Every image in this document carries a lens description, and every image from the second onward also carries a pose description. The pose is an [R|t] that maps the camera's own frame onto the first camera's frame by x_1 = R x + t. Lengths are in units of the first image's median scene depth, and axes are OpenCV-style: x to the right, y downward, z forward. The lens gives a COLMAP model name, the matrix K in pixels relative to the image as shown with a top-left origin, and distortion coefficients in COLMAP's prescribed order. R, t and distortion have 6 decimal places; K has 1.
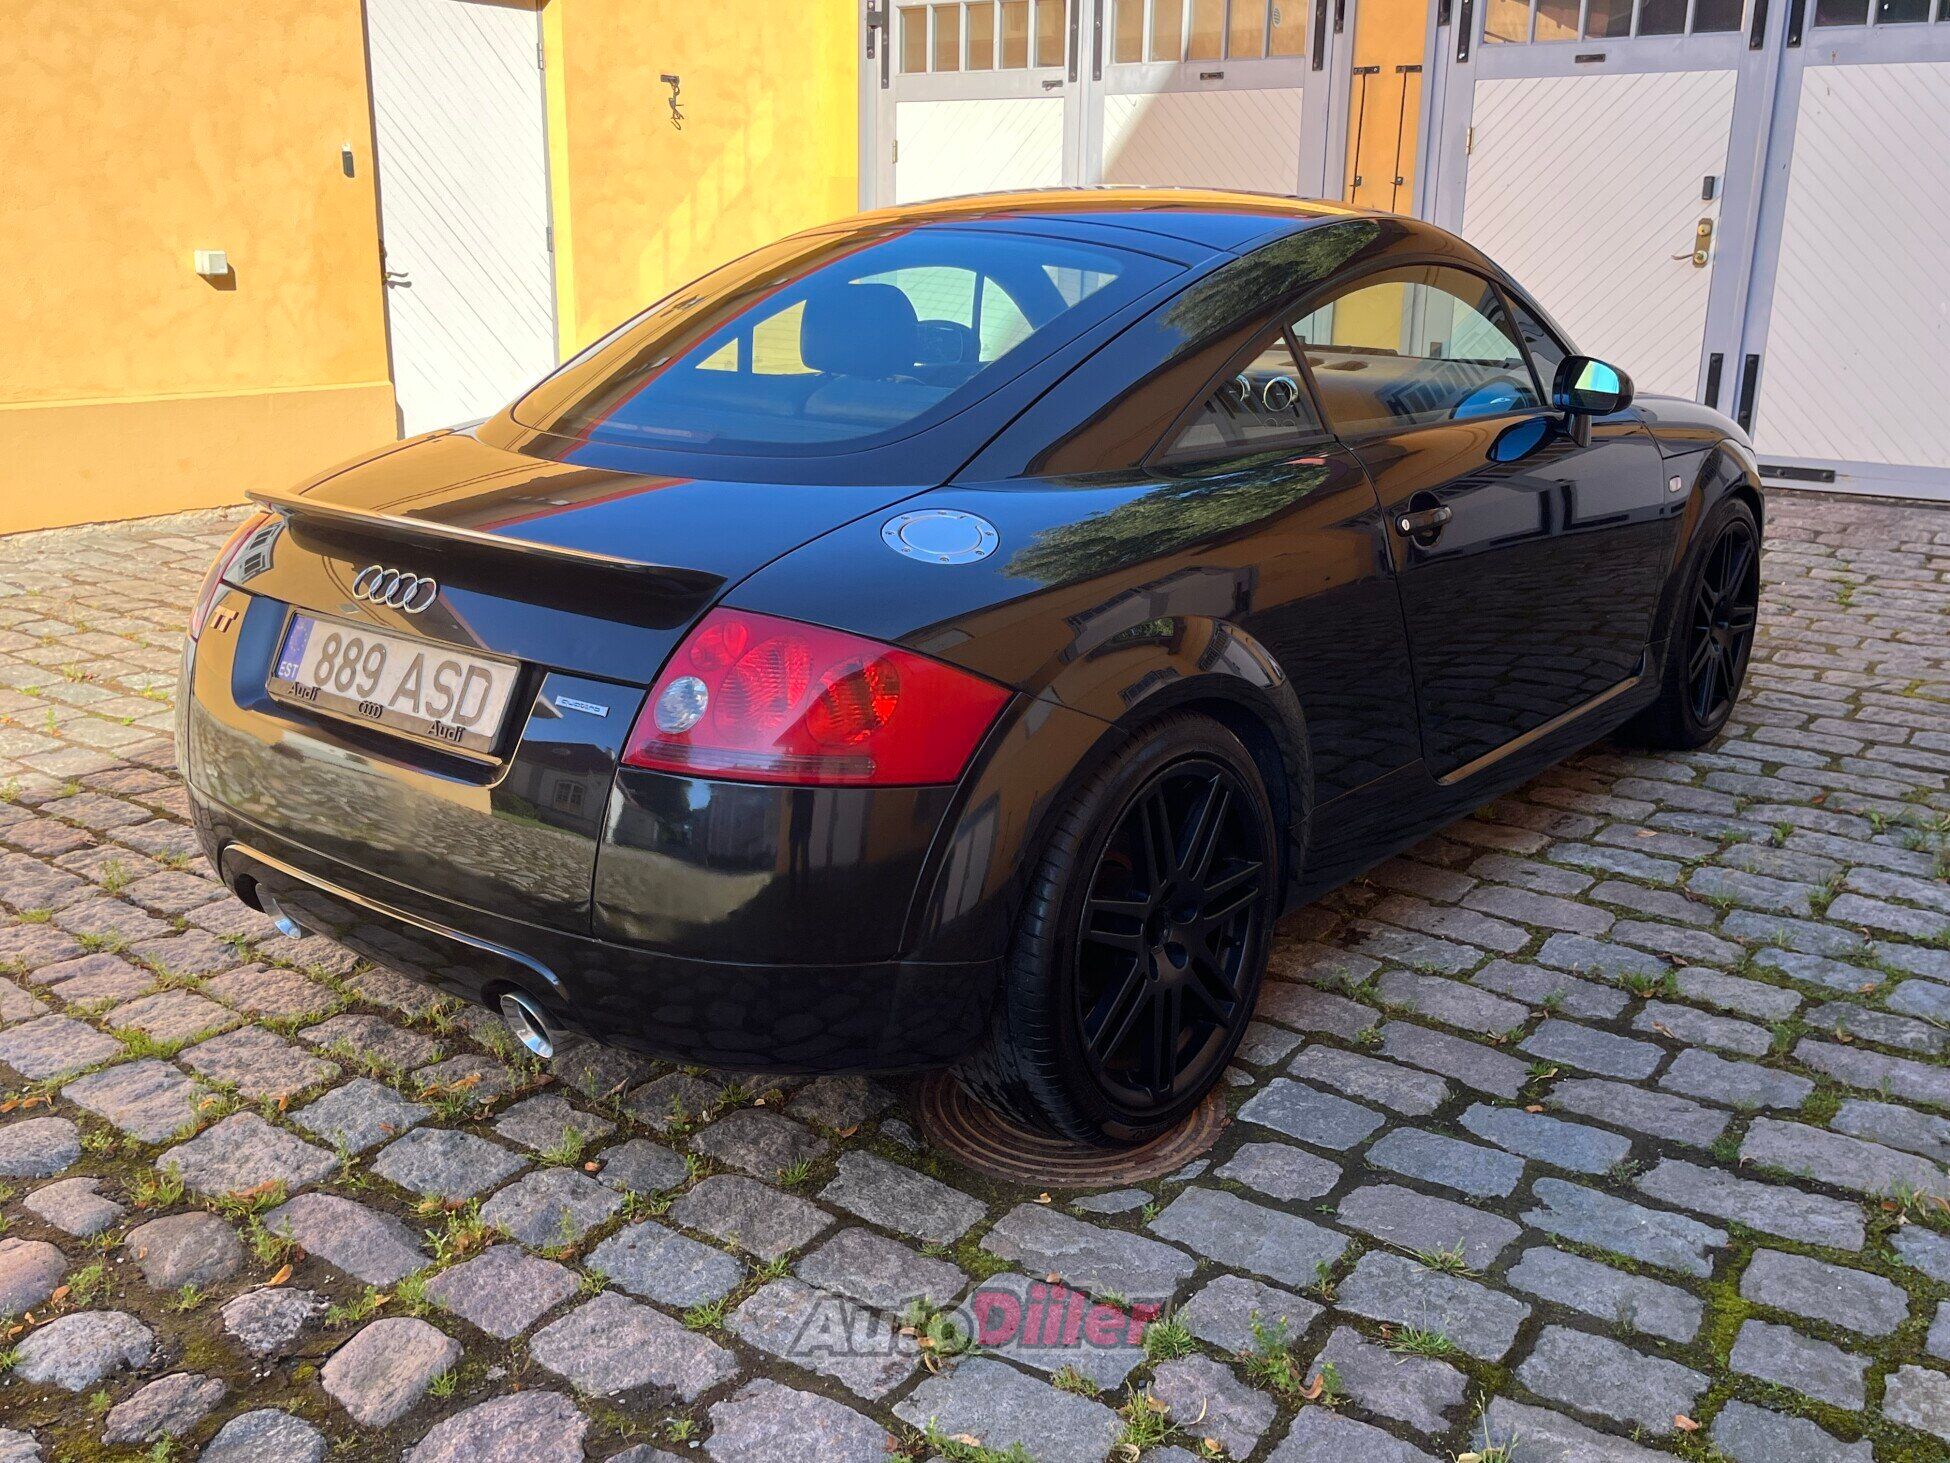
lens RADIAL K [[1782.5, 0, 995.1], [0, 1782.5, 721.9], [0, 0, 1]] dist [0.037358, -0.008307]
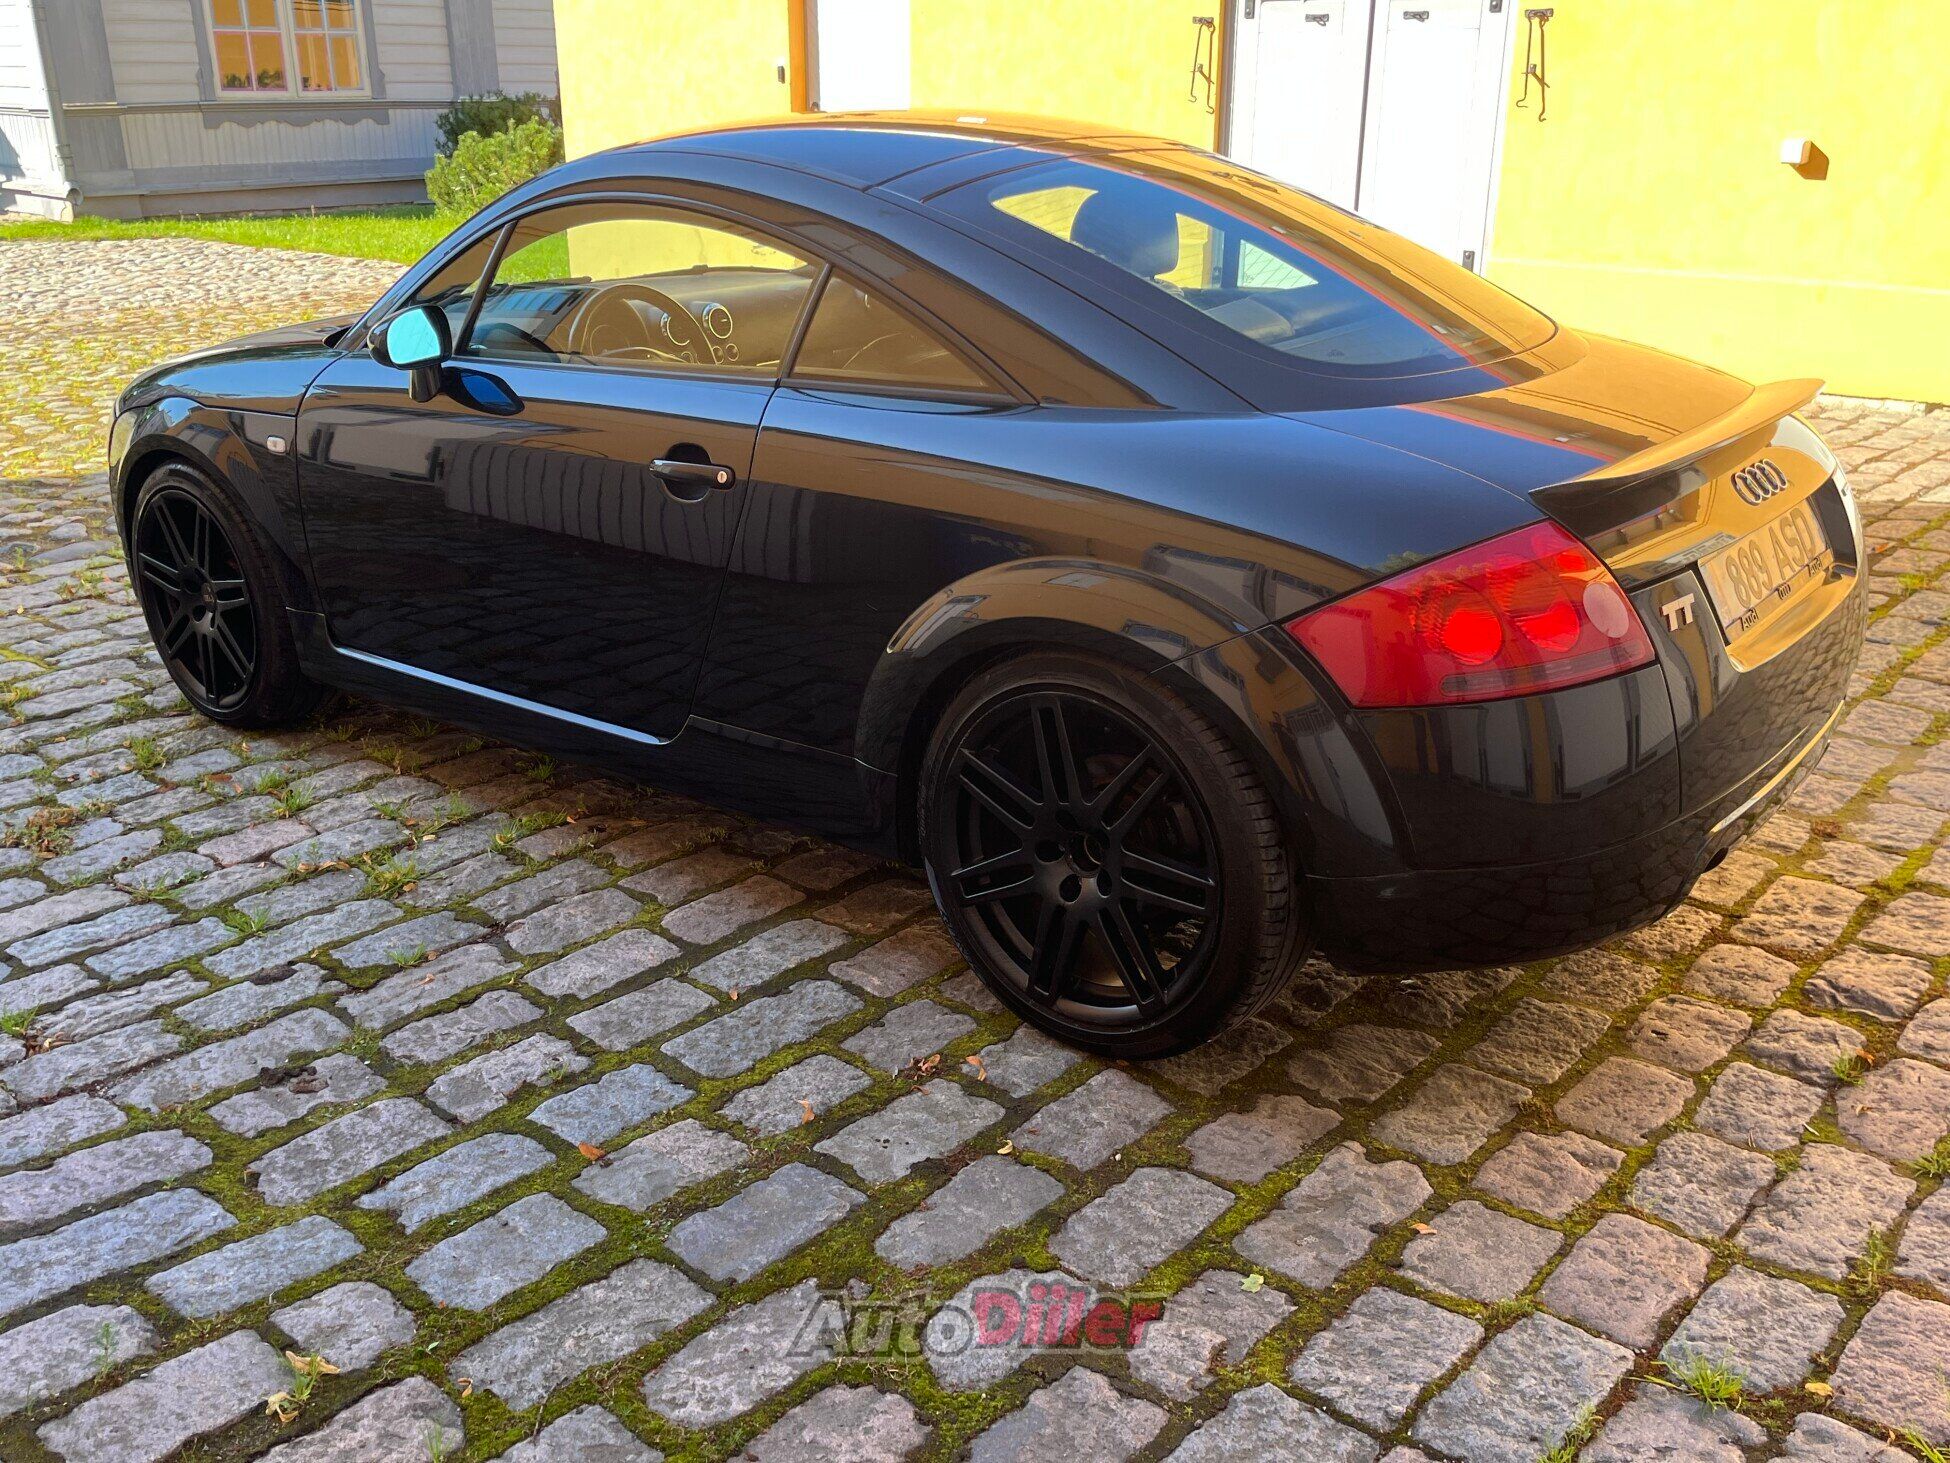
lens RADIAL K [[1758.7, 0, 968.0], [0, 1758.7, 731.3], [0, 0, 1]] dist [0.030050, -0.005791]
pose [[-0.109691, 0.340091, -0.933973, 1.331196], [-0.265136, 0.895586, 0.357252, -0.375516], [0.957951, 0.286817, -0.008067, 1.244033]]
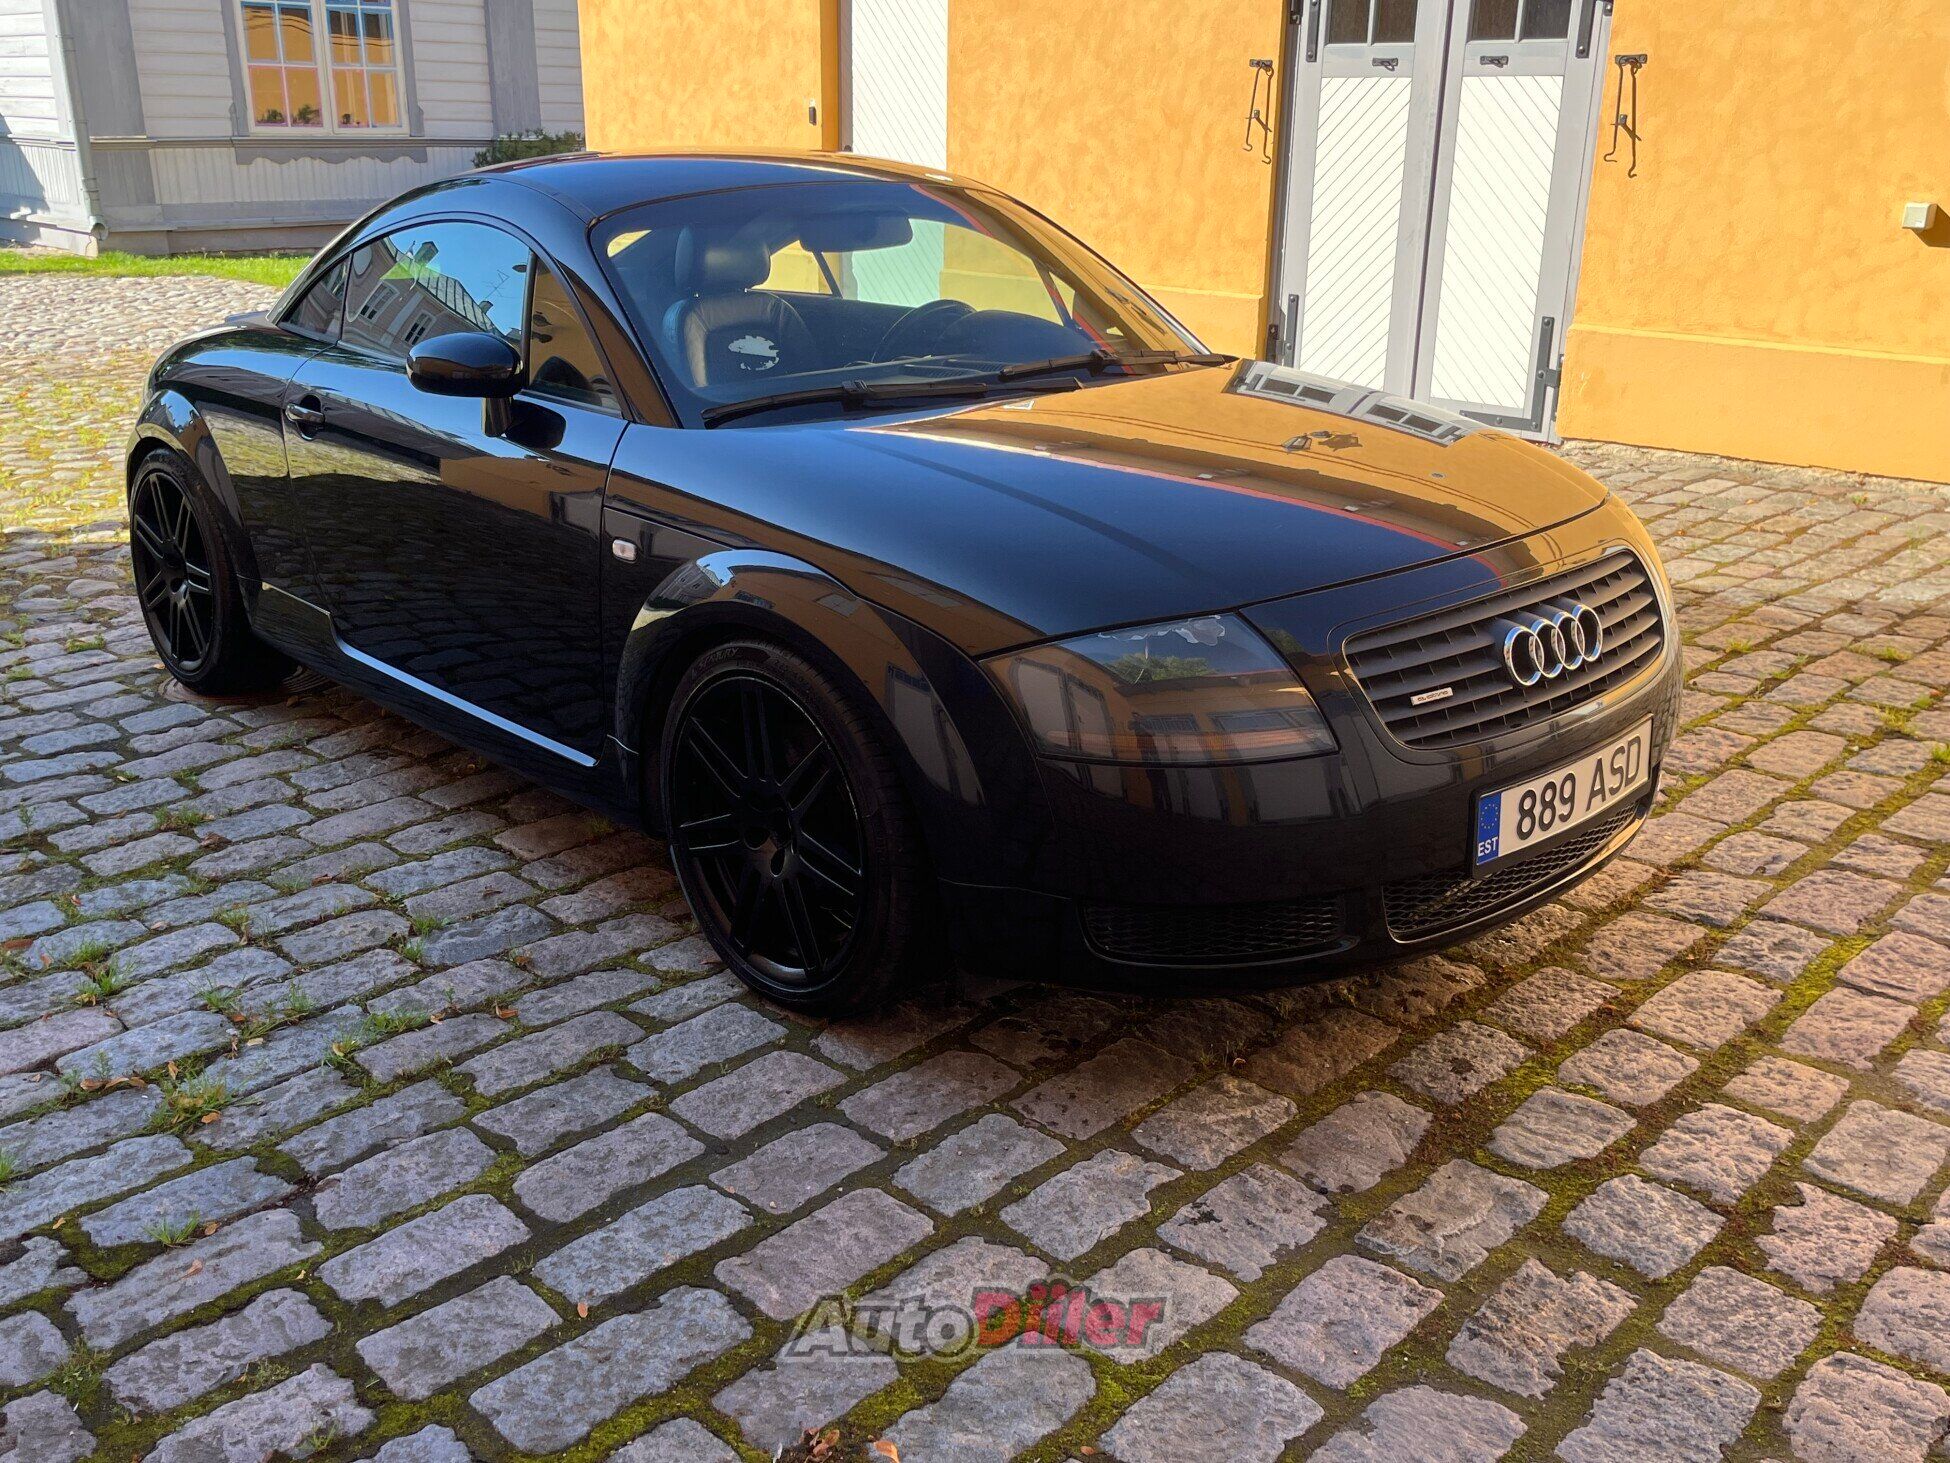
lens RADIAL K [[1772.1, 0, 970.6], [0, 1772.1, 754.0], [0, 0, 1]] dist [0.016375, 0.021874]
pose [[-0.142093, 0.324299, -0.935222, 1.141149], [-0.277353, 0.893918, 0.352116, -0.377031], [0.950203, 0.309420, -0.037074, 1.258732]]
